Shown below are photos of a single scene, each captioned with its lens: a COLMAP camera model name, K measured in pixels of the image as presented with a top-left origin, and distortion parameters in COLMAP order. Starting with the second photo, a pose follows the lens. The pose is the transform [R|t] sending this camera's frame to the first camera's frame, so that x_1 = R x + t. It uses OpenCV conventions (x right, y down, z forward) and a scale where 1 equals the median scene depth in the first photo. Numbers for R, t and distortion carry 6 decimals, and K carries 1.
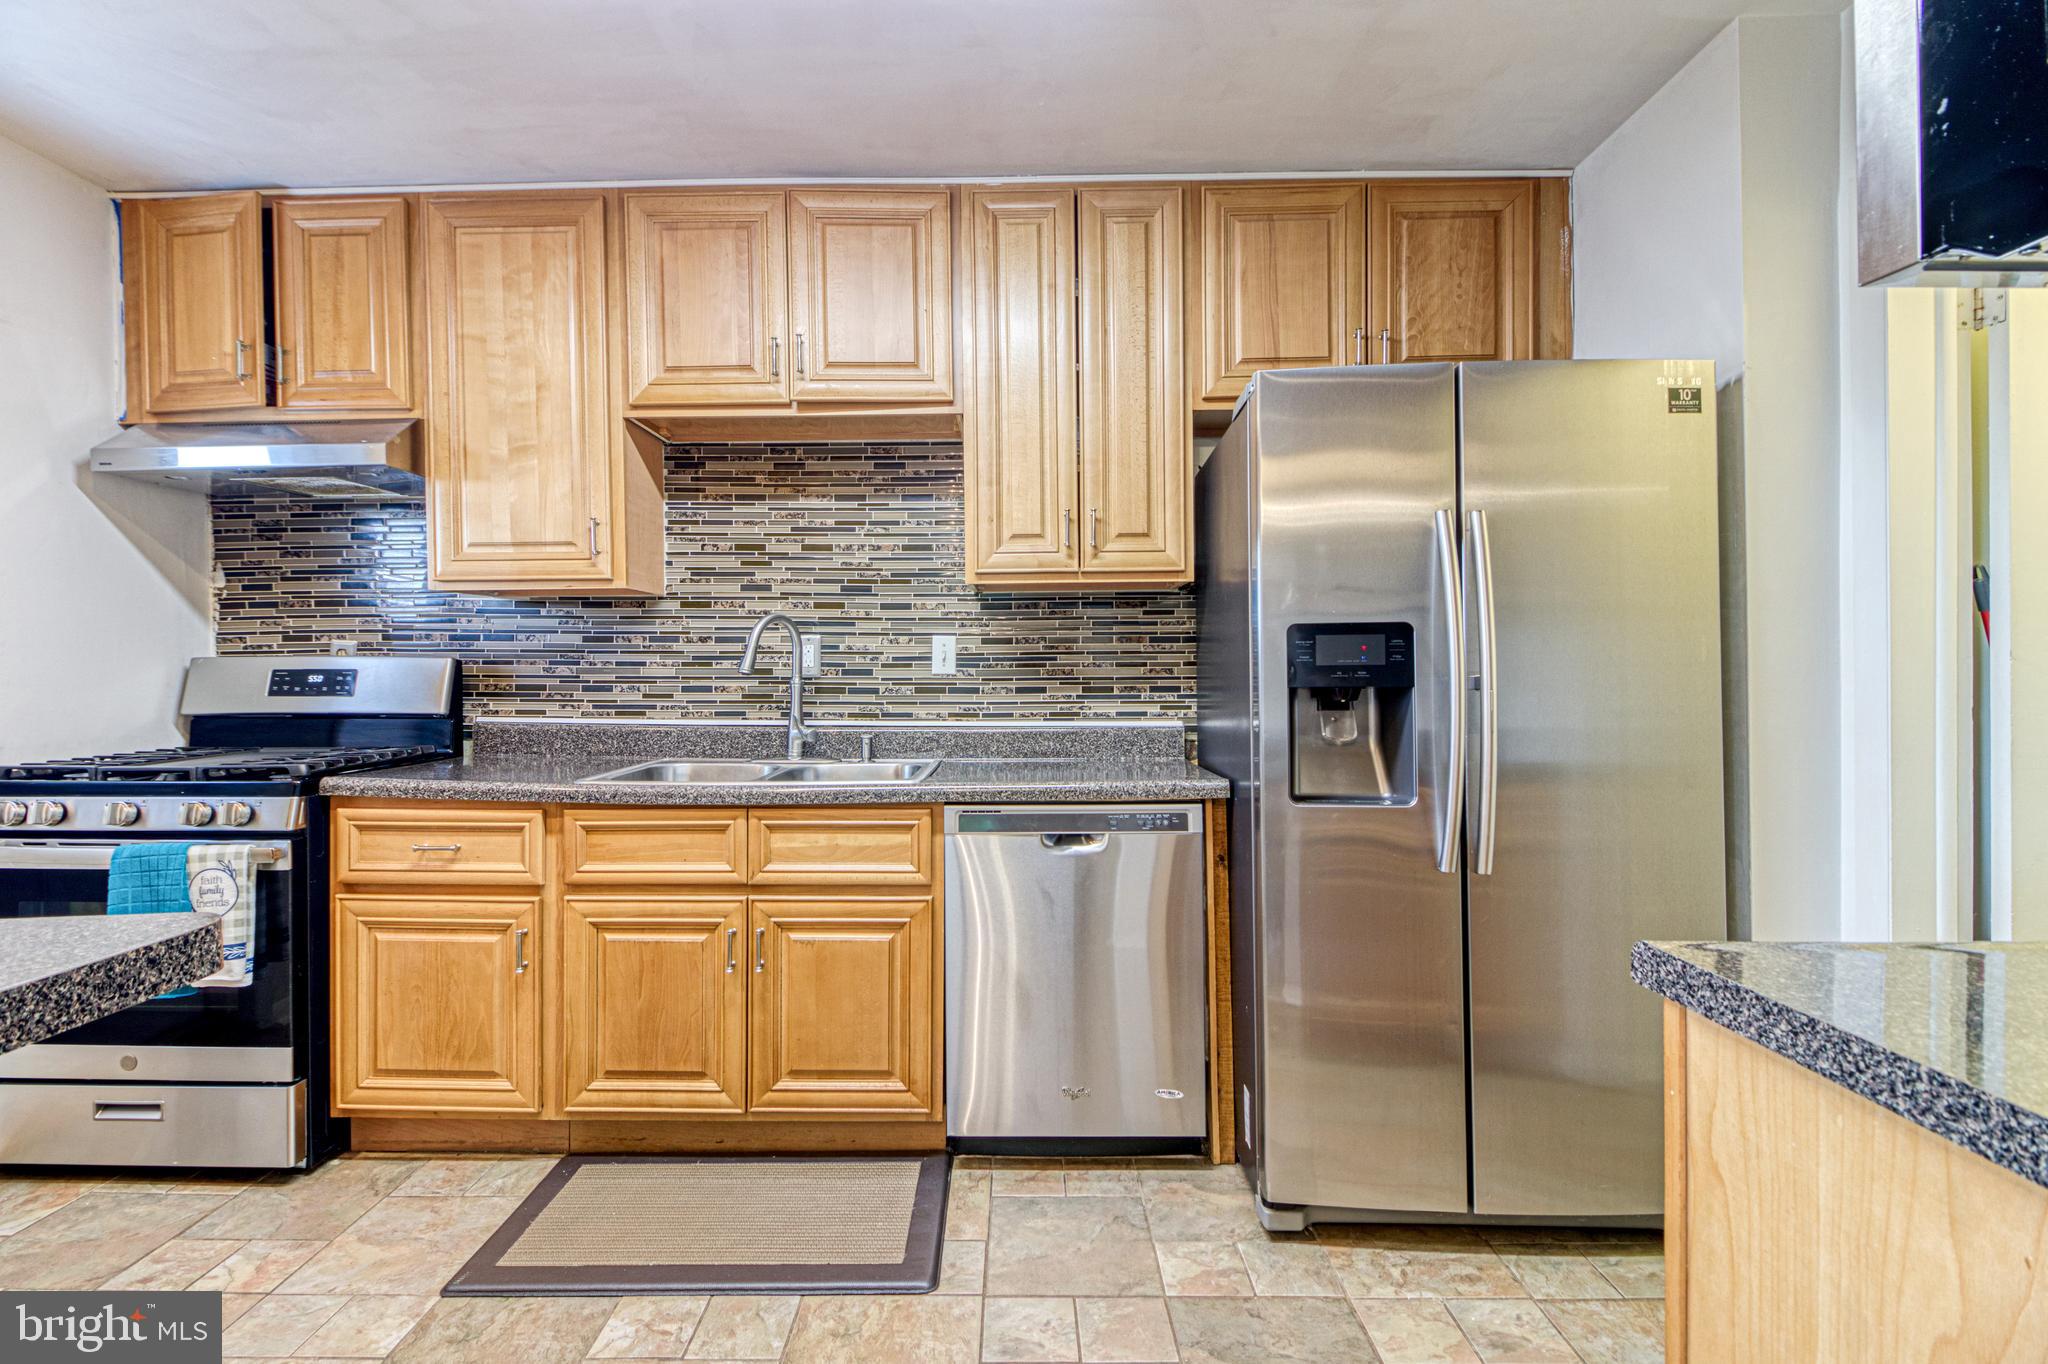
lens RADIAL K [[953.4, 0, 1013.4], [0, 953.4, 683.2], [0, 0, 1]] dist [-0.001063, -0.000934]
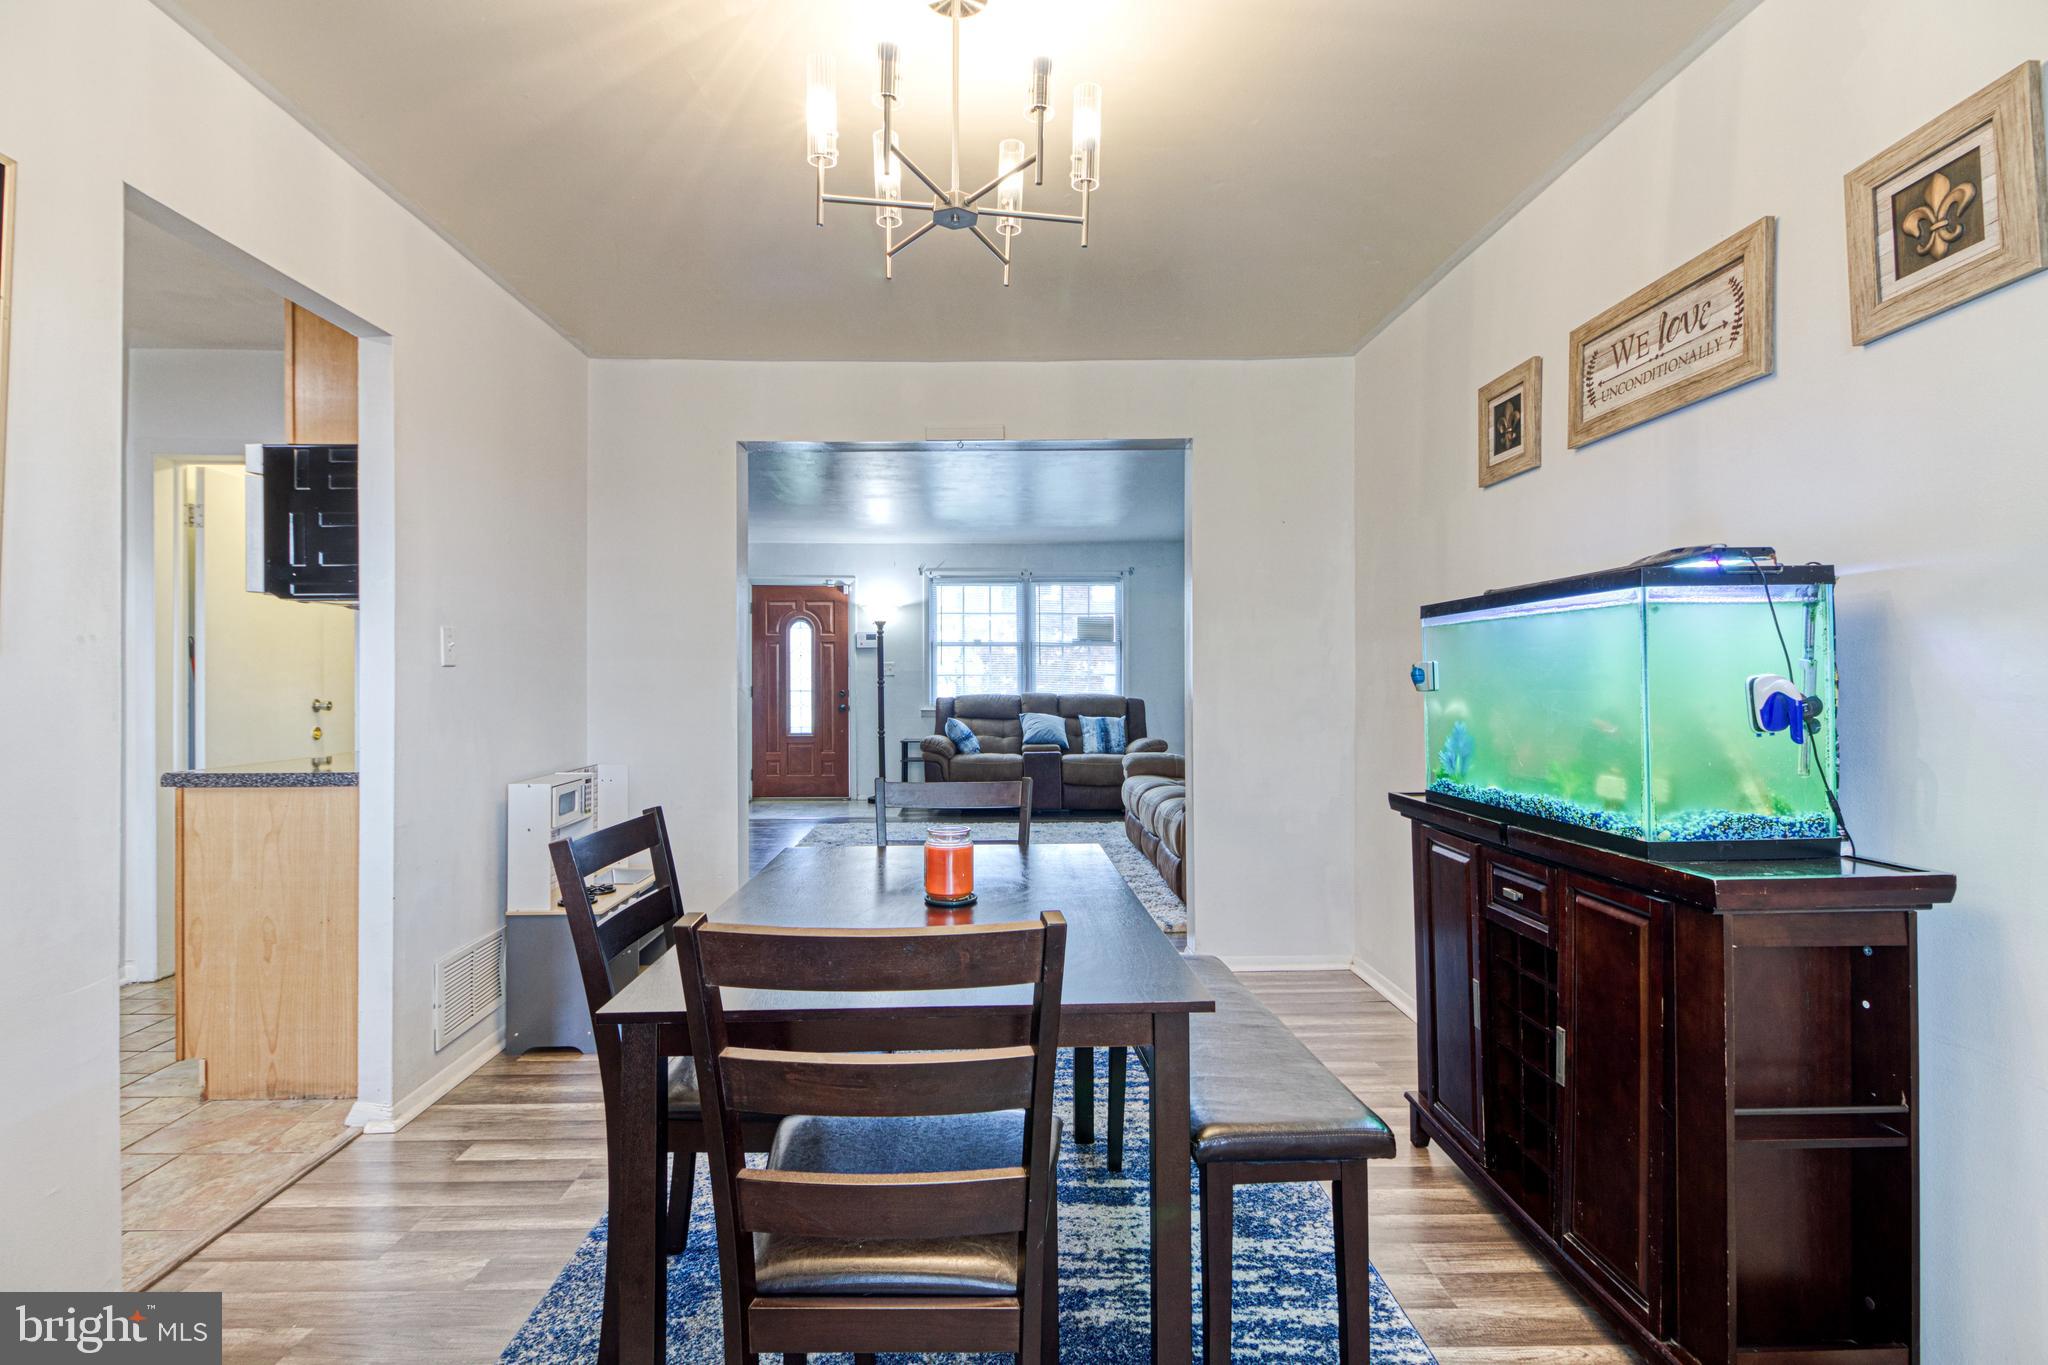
lens RADIAL K [[938.3, 0, 1023.1], [0, 938.3, 673.8], [0, 0, 1]] dist [-0.006963, -0.000462]
pose [[-0.030226, 0.008069, 0.999511, -1.114759], [0.014660, 0.999863, -0.007629, 0.008791], [-0.999436, 0.014422, -0.030340, -0.768274]]
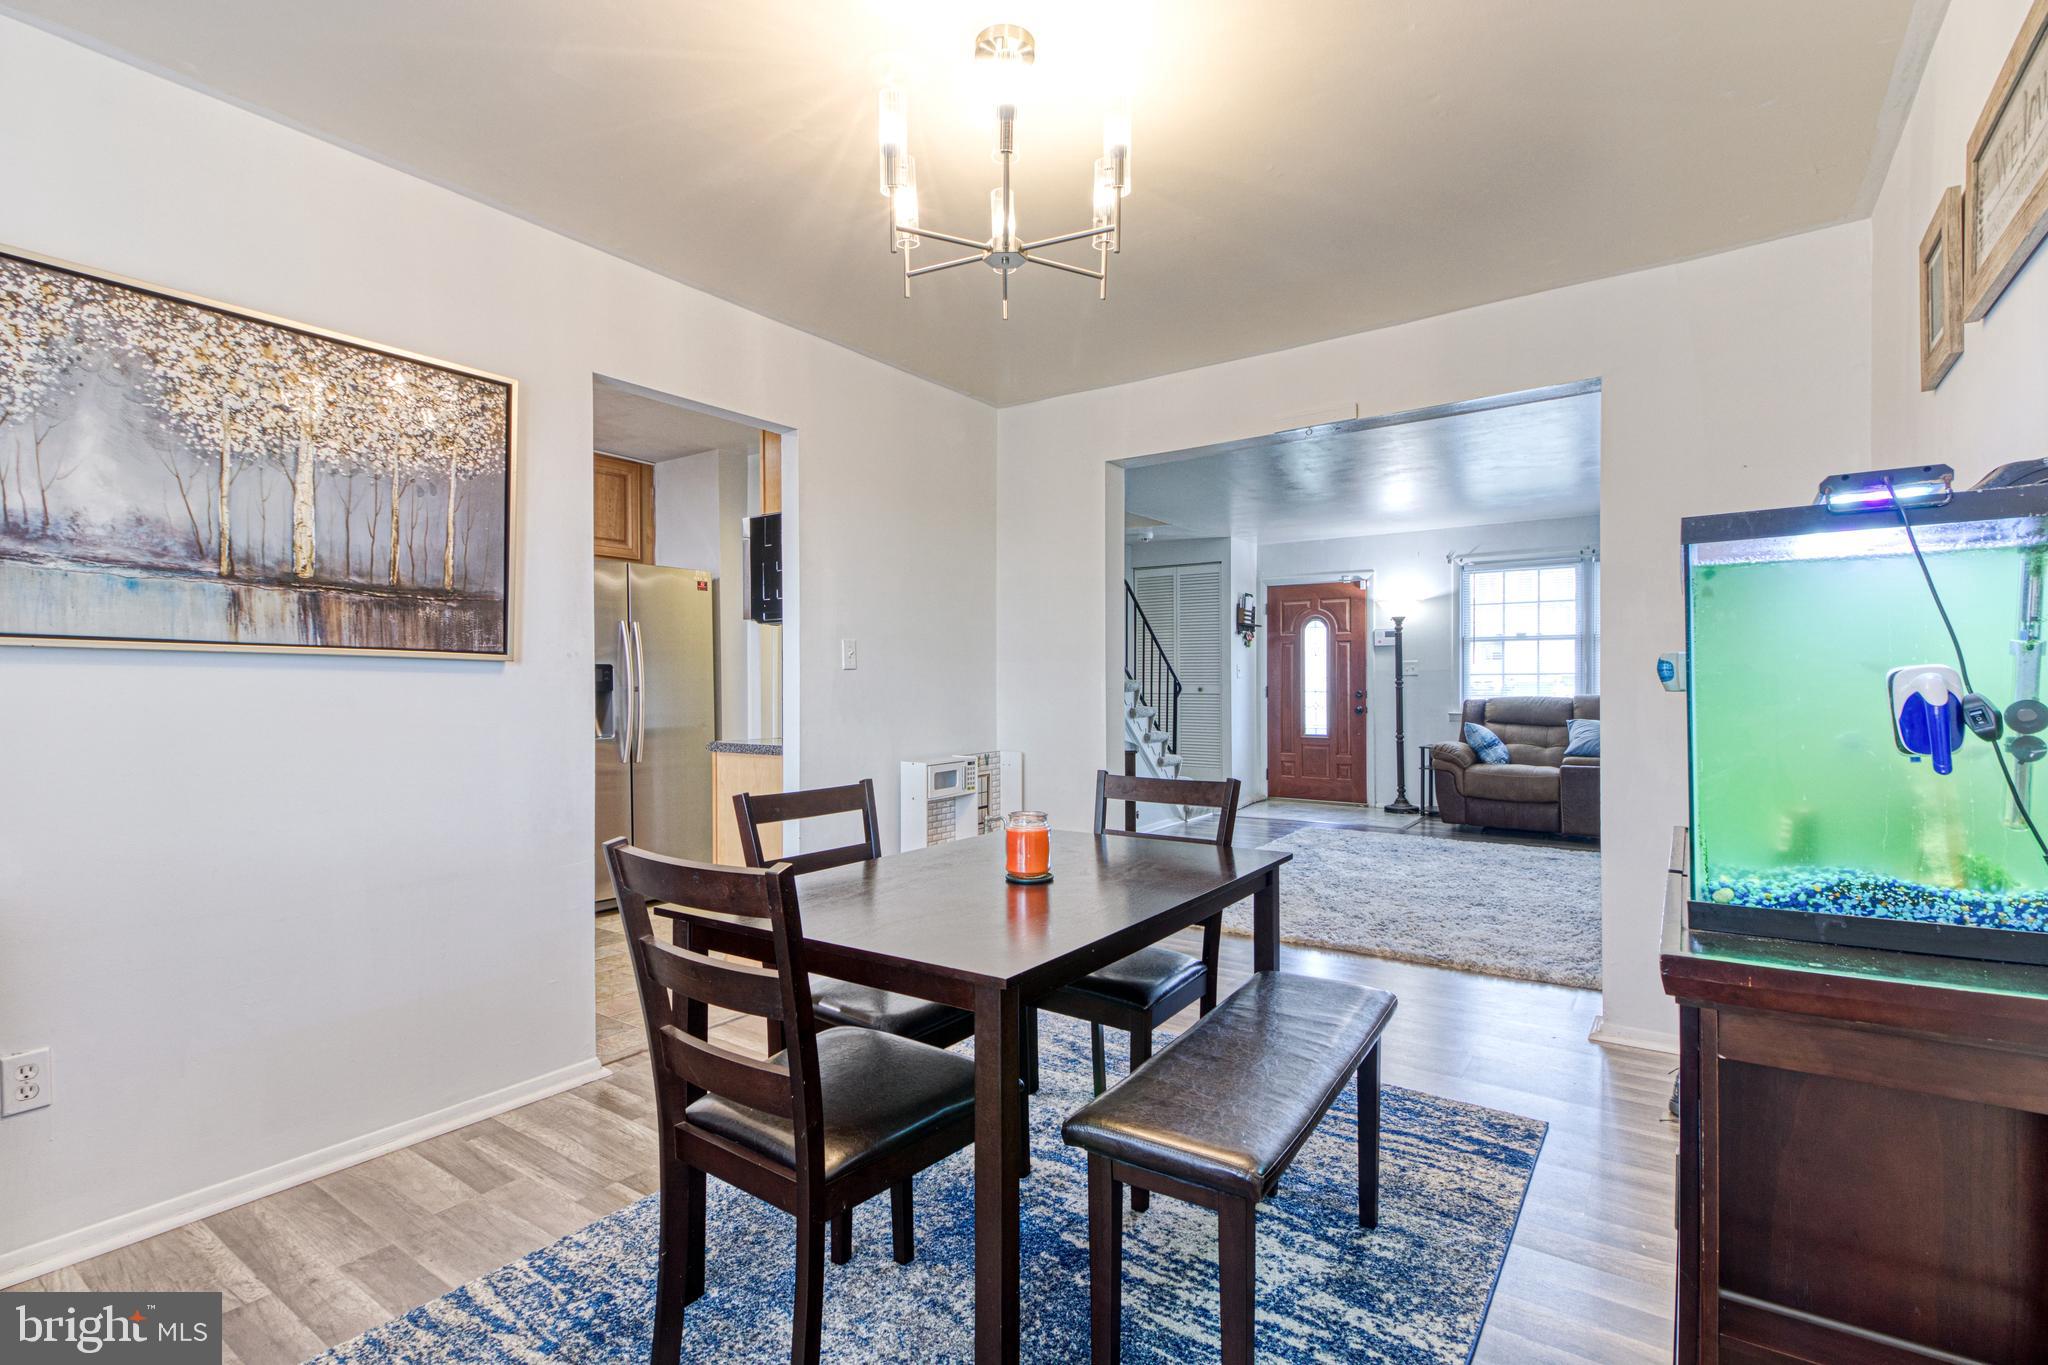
lens RADIAL K [[953.4, 0, 1013.4], [0, 953.4, 683.7], [0, 0, 1]] dist [-0.001063, -0.000934]
pose [[0.570178, -0.001457, 0.821520, -1.045687], [0.013279, 0.999884, -0.007443, 0.020297], [-0.821414, 0.015153, 0.570131, -1.305041]]
